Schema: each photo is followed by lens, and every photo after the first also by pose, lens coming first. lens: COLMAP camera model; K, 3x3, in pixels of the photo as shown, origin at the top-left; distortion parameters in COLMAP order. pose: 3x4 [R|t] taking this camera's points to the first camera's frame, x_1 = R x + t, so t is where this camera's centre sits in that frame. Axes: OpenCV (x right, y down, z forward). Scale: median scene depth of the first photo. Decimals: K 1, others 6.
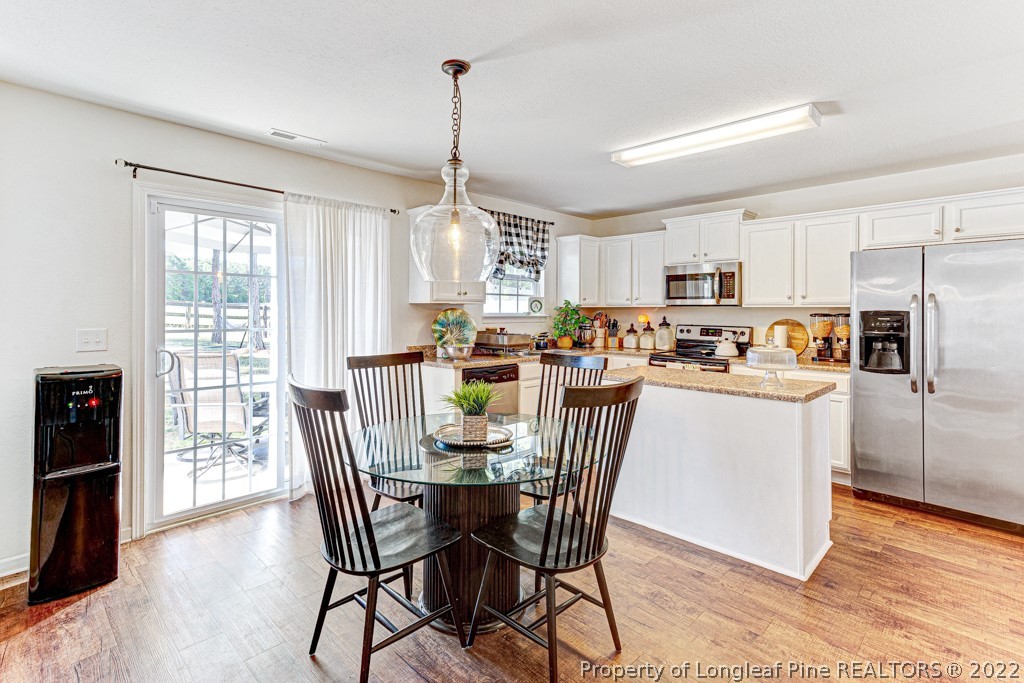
lens RADIAL K [[490.0, 0, 505.2], [0, 490.0, 310.3], [0, 0, 1]] dist [0.024264, 0.001387]
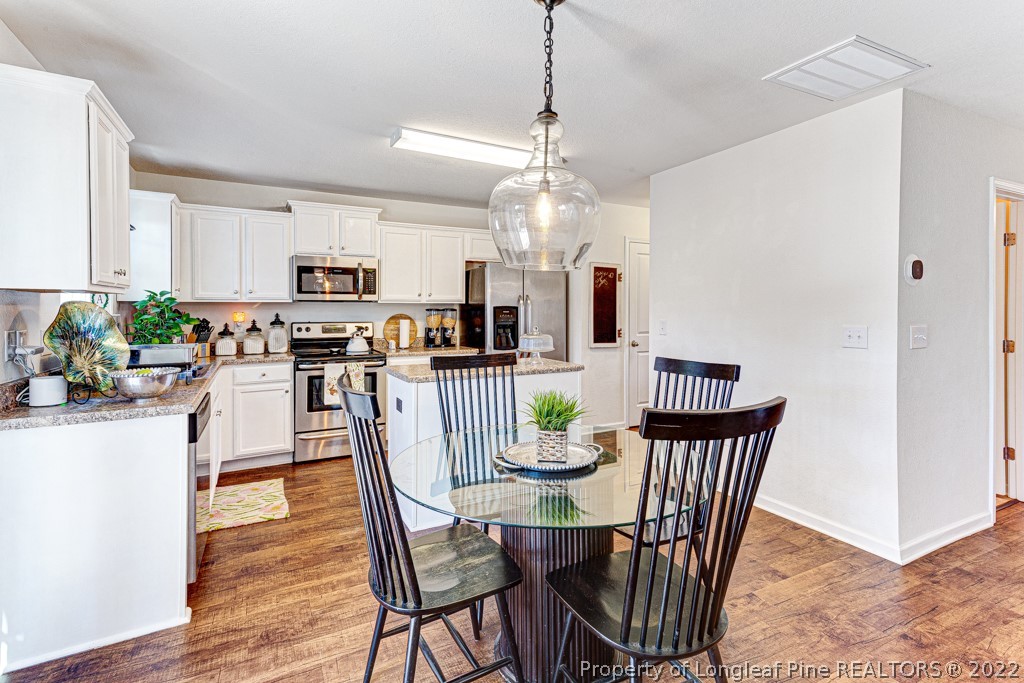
lens RADIAL K [[490.0, 0, 529.2], [0, 490.0, 307.9], [0, 0, 1]] dist [0.024264, 0.001387]
pose [[0.290702, -0.002678, 0.956810, -0.401787], [0.003003, 0.999994, 0.001886, 0.002888], [-0.956809, 0.002325, 0.290709, 0.372344]]
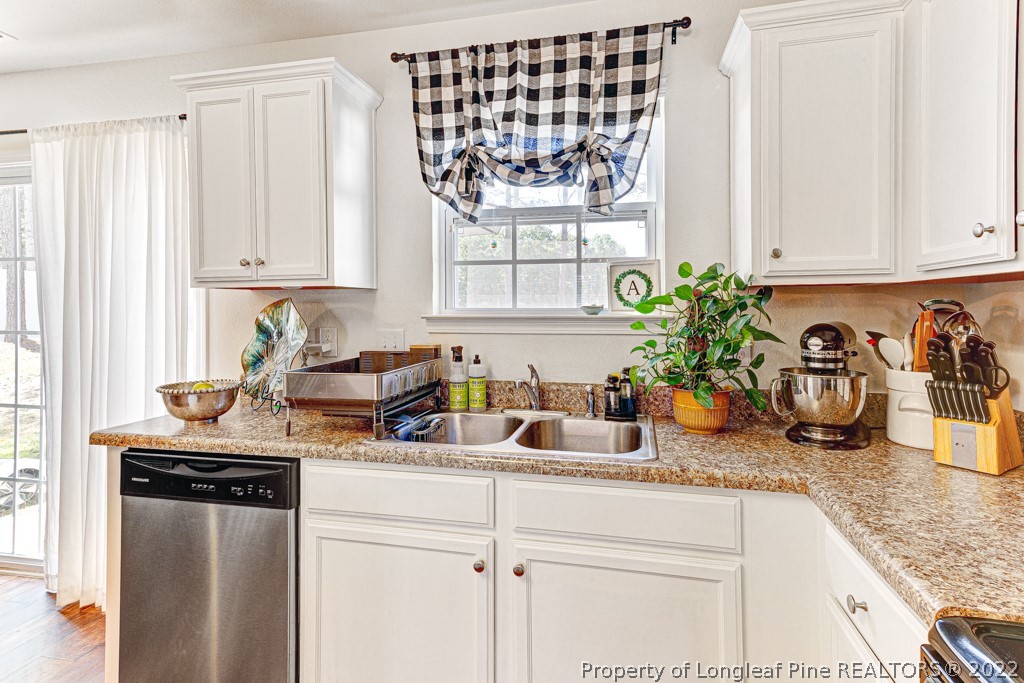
lens RADIAL K [[490.0, 0, 517.6], [0, 490.0, 311.2], [0, 0, 1]] dist [0.024264, 0.001387]
pose [[0.544885, -0.009492, -0.838457, 0.342204], [0.005600, 0.999955, -0.007681, 0.011058], [0.838492, -0.000510, 0.544914, 0.832903]]
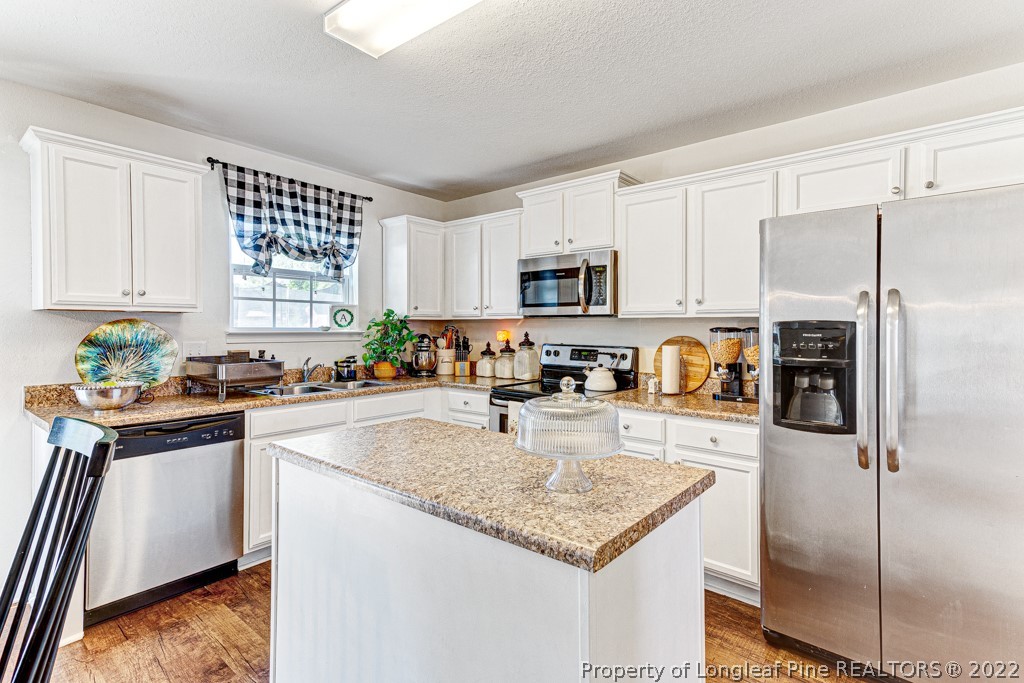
lens RADIAL K [[490.0, 0, 502.5], [0, 490.0, 327.4], [0, 0, 1]] dist [0.024264, 0.001387]
pose [[0.996997, -0.001323, 0.077425, 0.259792], [0.001265, 0.999999, 0.000804, 0.005128], [-0.077426, -0.000703, 0.996998, 0.329973]]
